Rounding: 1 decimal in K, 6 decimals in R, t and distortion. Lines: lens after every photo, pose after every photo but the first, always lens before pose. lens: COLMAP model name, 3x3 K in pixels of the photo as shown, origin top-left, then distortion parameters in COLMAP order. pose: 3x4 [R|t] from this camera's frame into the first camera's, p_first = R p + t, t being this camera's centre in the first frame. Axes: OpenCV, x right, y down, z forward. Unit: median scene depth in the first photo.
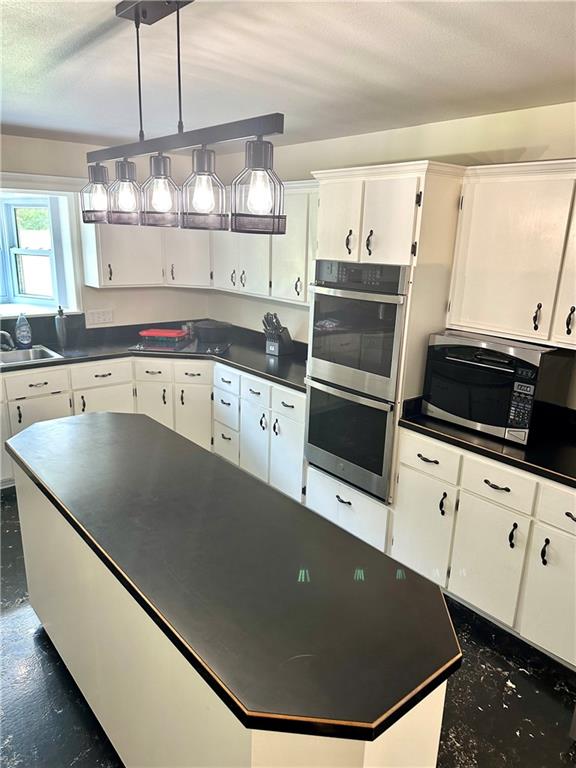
lens RADIAL K [[539.0, 0, 284.9], [0, 539.0, 383.6], [0, 0, 1]] dist [0.071483, -0.092056]
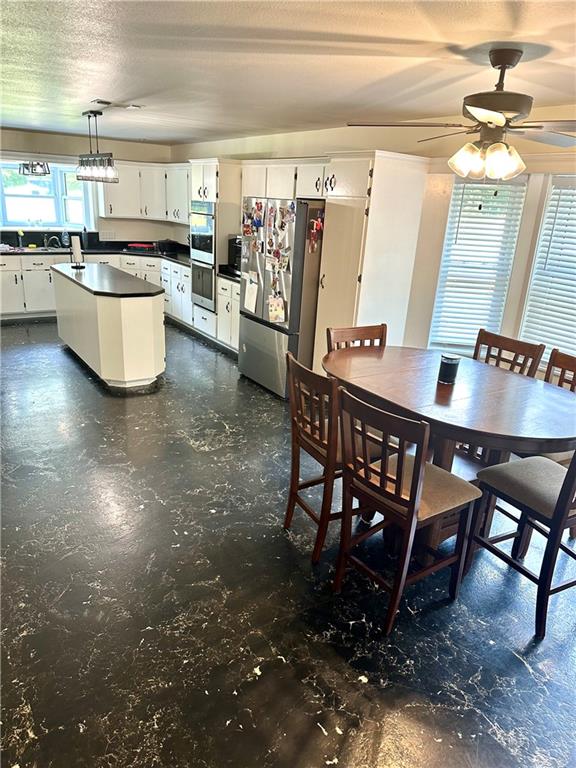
lens RADIAL K [[539.0, 0, 284.9], [0, 539.0, 383.6], [0, 0, 1]] dist [0.071483, -0.092056]
pose [[0.992975, 0.058056, -0.103099, 0.607739], [-0.052081, 0.996855, 0.059732, 0.304040], [0.106243, -0.053943, 0.992876, -1.005733]]
